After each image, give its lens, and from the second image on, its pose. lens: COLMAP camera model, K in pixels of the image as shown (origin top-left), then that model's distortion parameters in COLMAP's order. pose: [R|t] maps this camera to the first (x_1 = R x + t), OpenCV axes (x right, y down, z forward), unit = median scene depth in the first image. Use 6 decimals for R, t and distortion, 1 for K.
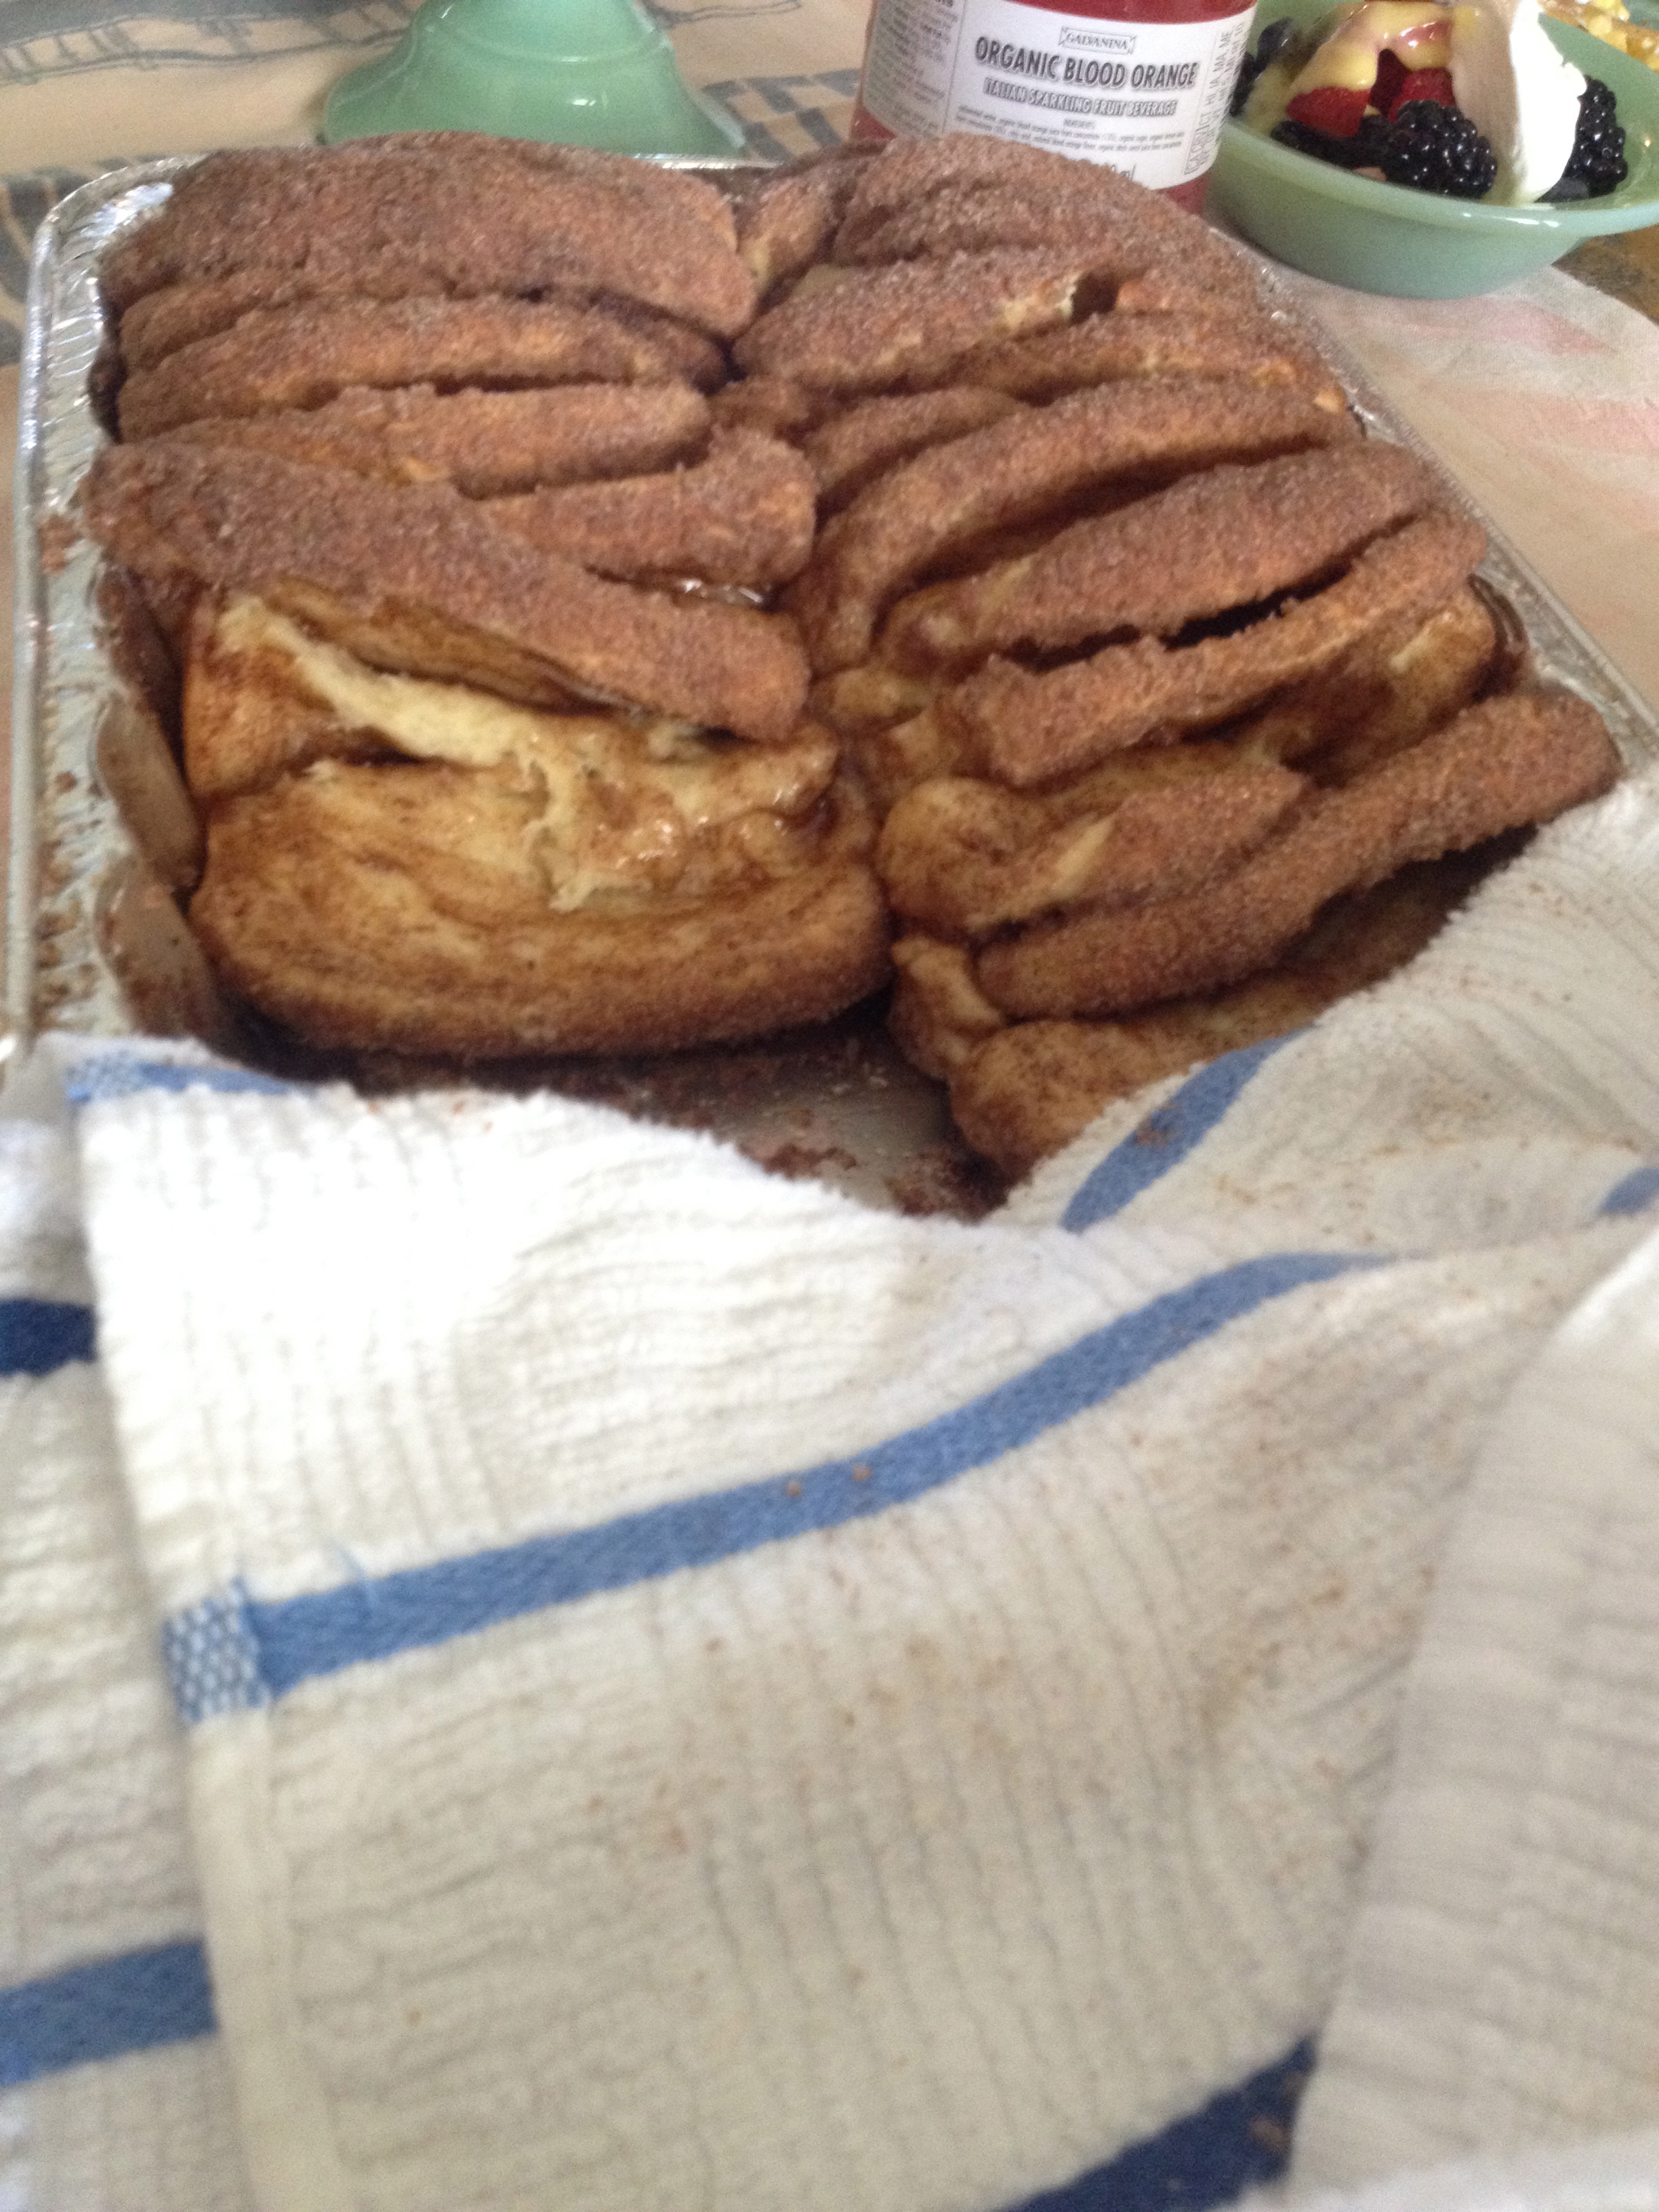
lens RADIAL K [[2279.2, 0, 829.5], [0, 2279.2, 1106.0], [0, 0, 1]] dist [0.008799, -0.003332]
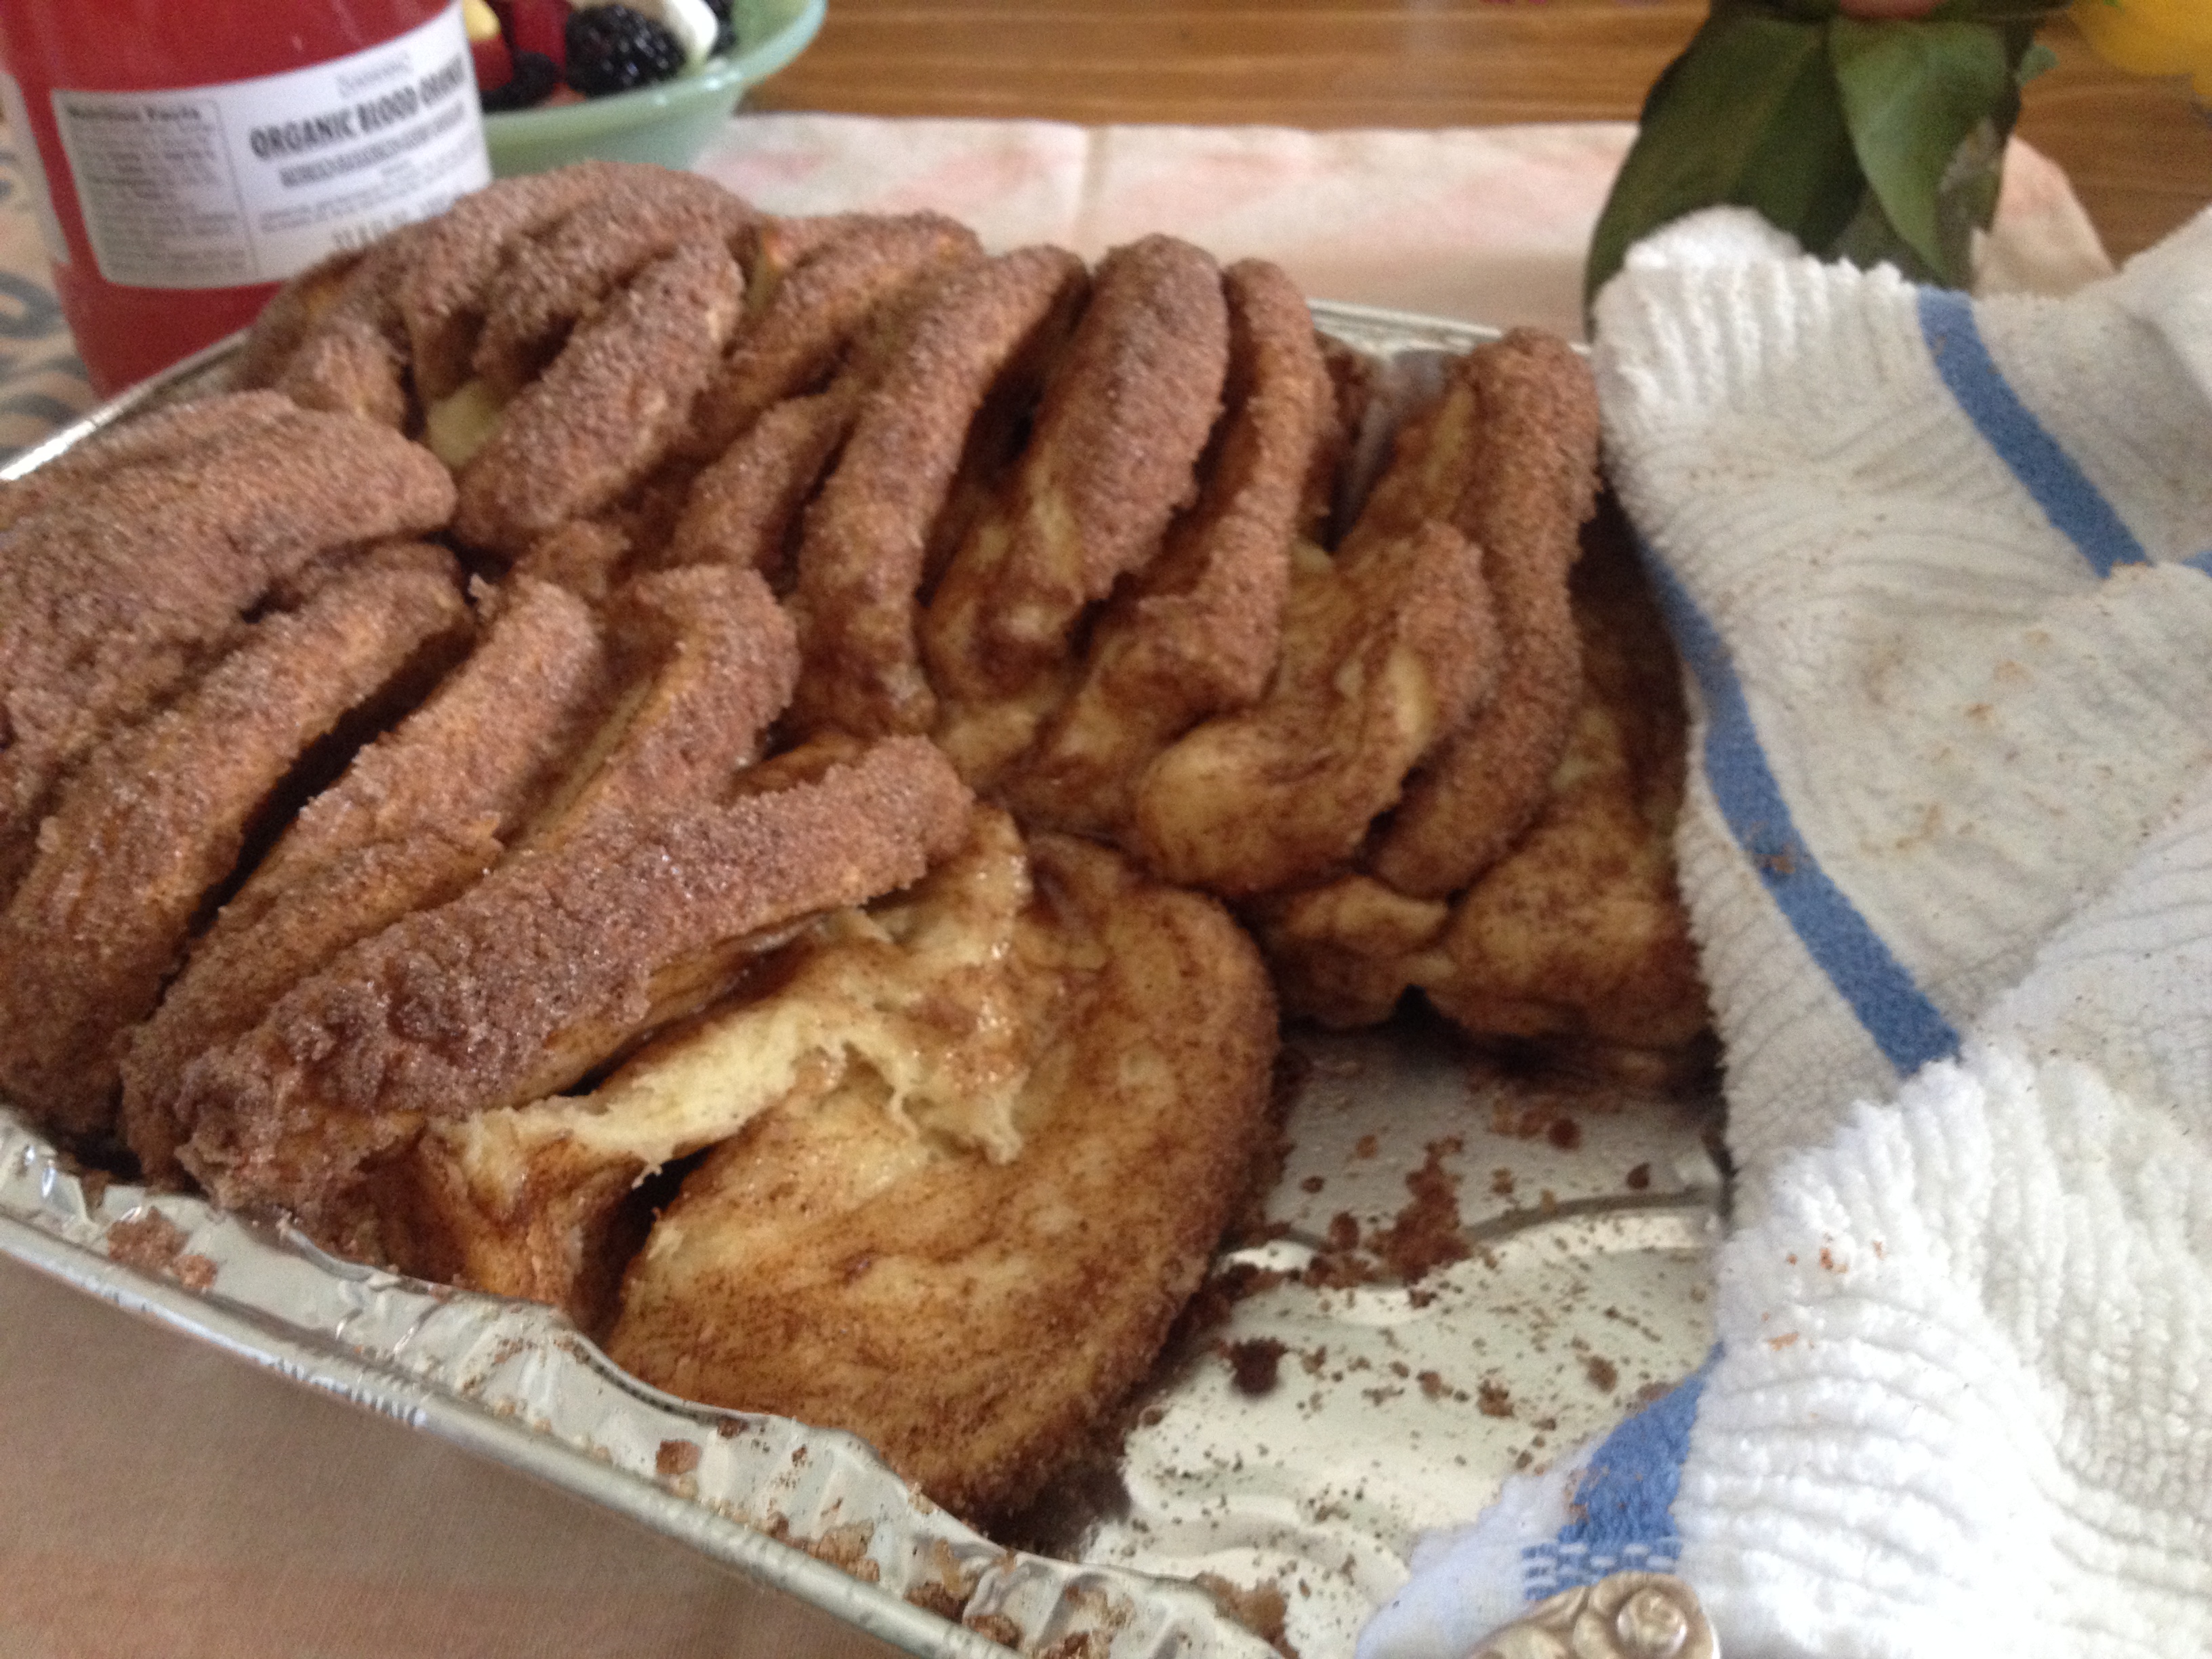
lens RADIAL K [[2255.1, 0, 1103.3], [0, 2255.1, 736.2], [0, 0, 1]] dist [0.148793, -0.397017]
pose [[0.615064, -0.571163, 0.543571, -0.426357], [0.631511, 0.769632, 0.094129, -0.244107], [-0.472113, 0.285376, 0.834068, 0.300953]]
